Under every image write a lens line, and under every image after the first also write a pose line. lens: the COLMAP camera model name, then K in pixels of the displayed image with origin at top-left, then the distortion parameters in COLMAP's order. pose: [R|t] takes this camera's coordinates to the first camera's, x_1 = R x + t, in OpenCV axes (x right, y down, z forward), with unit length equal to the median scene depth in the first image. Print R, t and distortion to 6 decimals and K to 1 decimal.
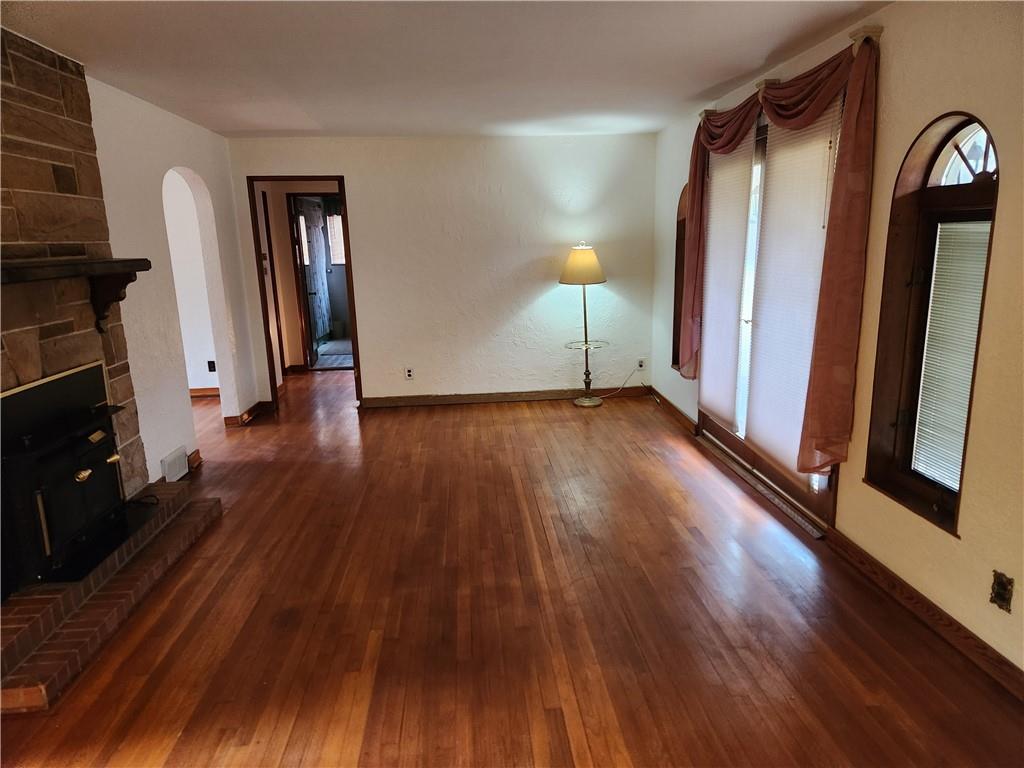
lens RADIAL K [[706.0, 0, 519.5], [0, 706.0, 387.6], [0, 0, 1]] dist [0.090657, -0.101039]
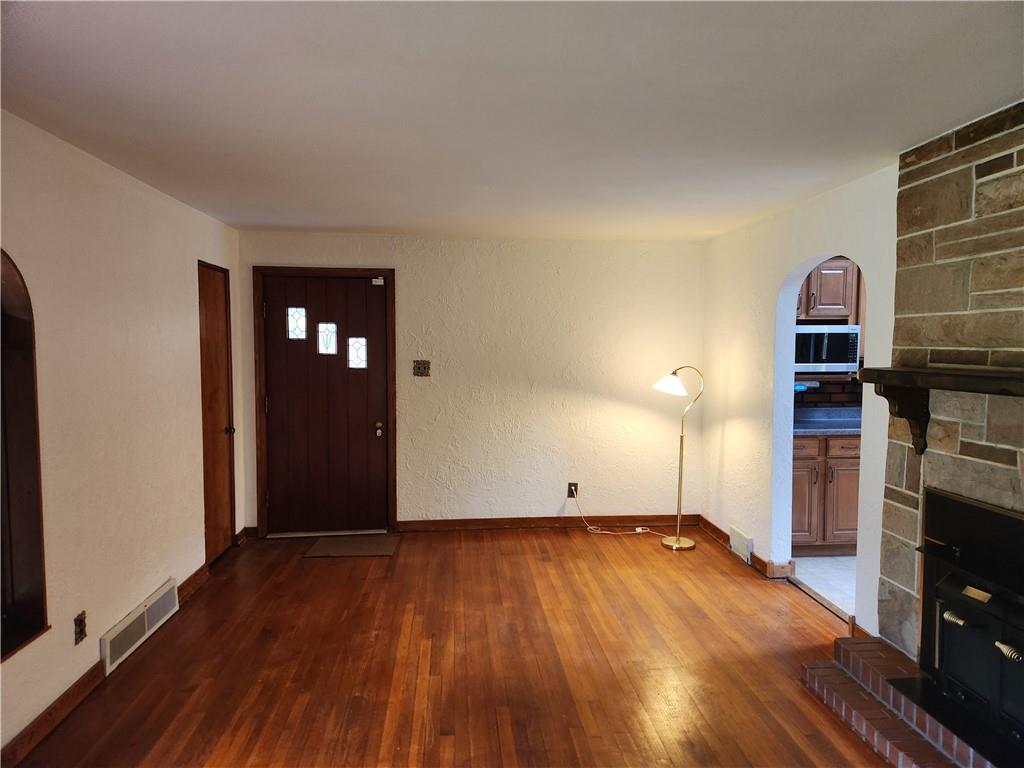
lens RADIAL K [[706.0, 0, 519.5], [0, 706.0, 387.6], [0, 0, 1]] dist [0.090657, -0.101039]
pose [[-0.999663, 0.020930, -0.015332, -0.088362], [0.015977, 0.962222, 0.271797, -0.388720], [0.020441, 0.271461, -0.962232, 1.770530]]
